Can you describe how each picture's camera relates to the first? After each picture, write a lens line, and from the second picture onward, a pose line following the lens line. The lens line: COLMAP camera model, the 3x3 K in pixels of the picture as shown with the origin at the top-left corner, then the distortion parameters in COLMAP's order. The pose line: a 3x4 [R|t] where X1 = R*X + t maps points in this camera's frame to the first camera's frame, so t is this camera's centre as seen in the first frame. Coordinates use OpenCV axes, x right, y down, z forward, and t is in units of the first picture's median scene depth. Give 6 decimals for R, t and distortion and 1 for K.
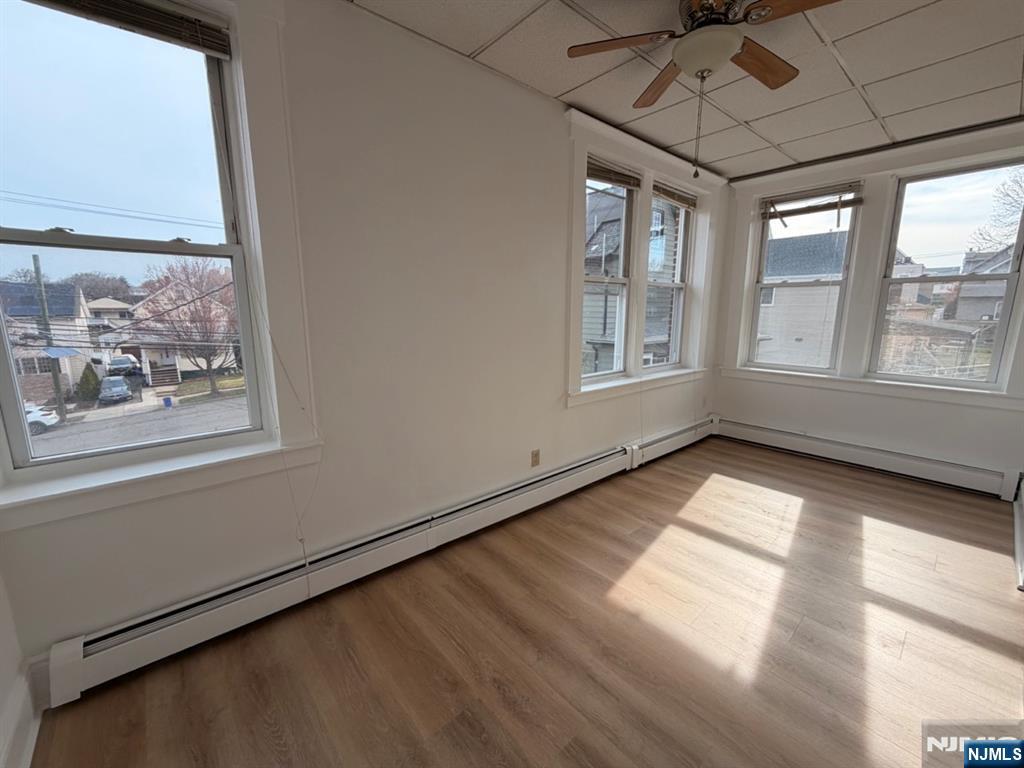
lens RADIAL K [[421.9, 0, 510.7], [0, 421.9, 387.1], [0, 0, 1]] dist [-0.004535, 0.002586]
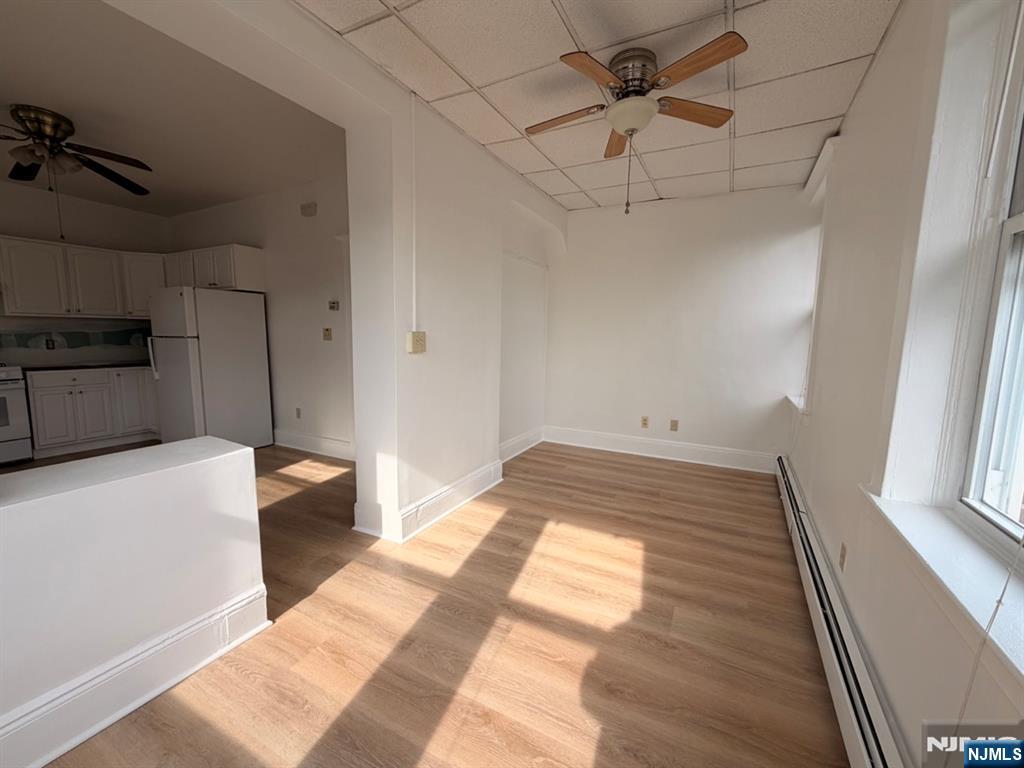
lens RADIAL K [[421.9, 0, 514.1], [0, 421.9, 386.9], [0, 0, 1]] dist [-0.004535, 0.002586]
pose [[-0.933168, 0.030458, -0.358147, 1.031156], [-0.078101, 0.955416, 0.284748, -0.301242], [0.350852, 0.293689, -0.889185, 1.837467]]
